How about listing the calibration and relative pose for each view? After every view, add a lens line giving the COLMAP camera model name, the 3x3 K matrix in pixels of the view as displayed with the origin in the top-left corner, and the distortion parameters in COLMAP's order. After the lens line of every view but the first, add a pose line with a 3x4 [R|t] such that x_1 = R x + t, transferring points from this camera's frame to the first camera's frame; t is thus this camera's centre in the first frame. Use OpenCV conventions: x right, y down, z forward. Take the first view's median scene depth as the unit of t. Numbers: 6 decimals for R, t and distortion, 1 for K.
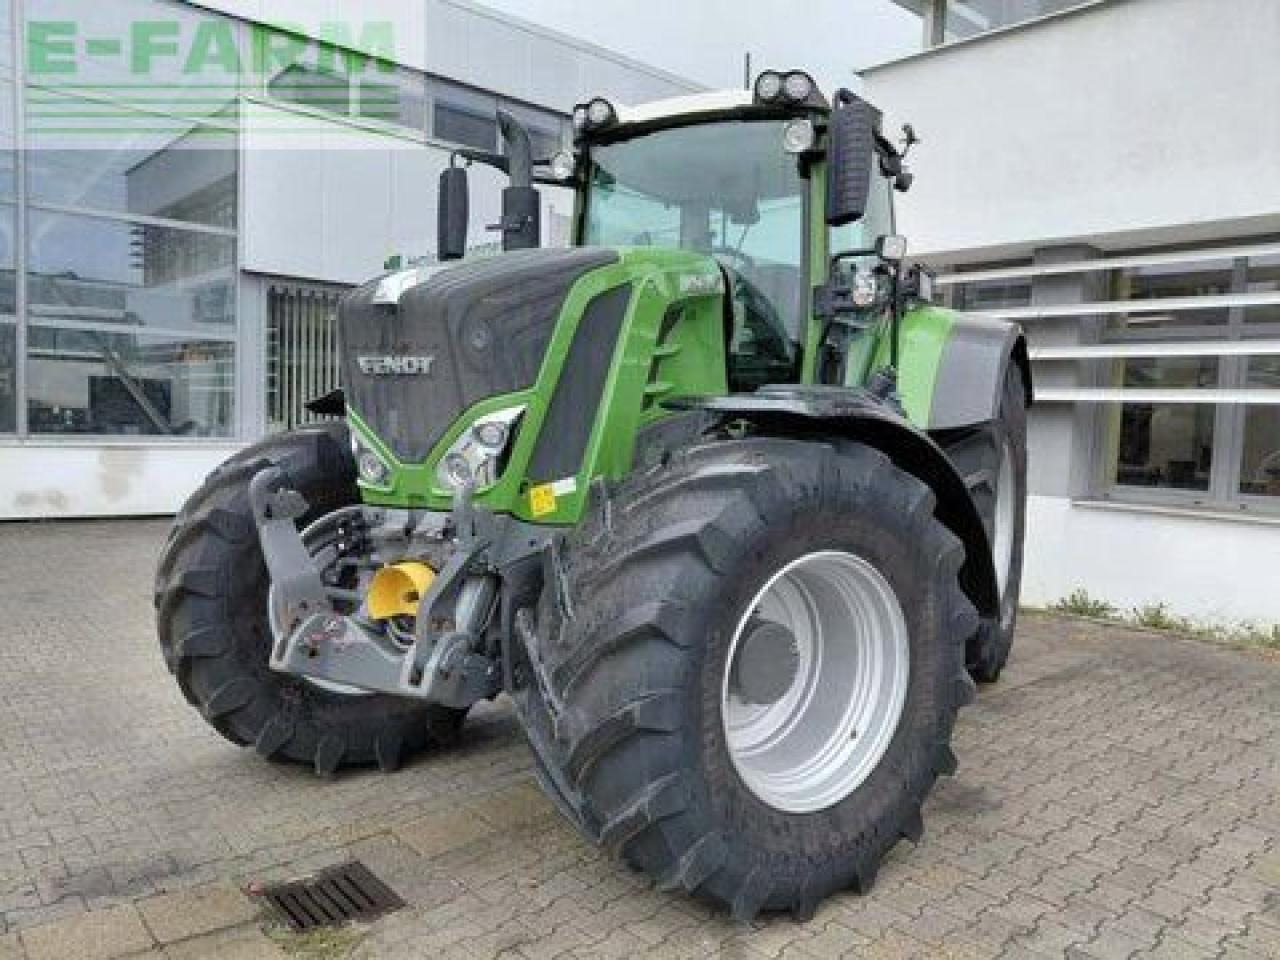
lens RADIAL K [[976.8, 0, 656.9], [0, 976.8, 483.0], [0, 0, 1]] dist [0.045878, -0.012591]
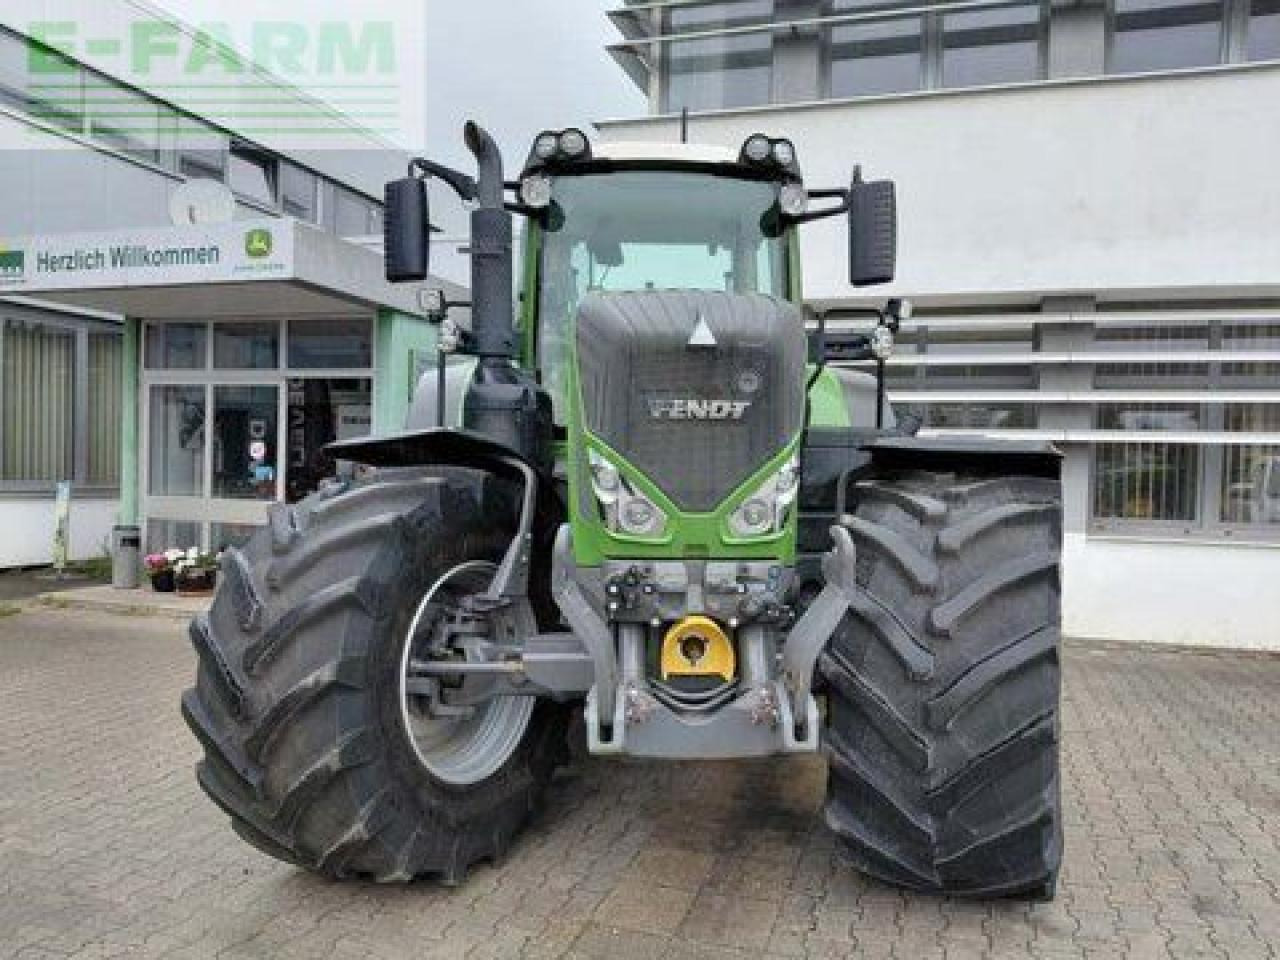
lens RADIAL K [[976.8, 0, 686.4], [0, 976.8, 489.2], [0, 0, 1]] dist [0.045878, -0.012591]
pose [[0.850149, -0.030126, 0.525680, -0.649082], [0.043844, 0.998945, -0.013659, -0.025012], [-0.524714, 0.034660, 0.850573, 0.174331]]
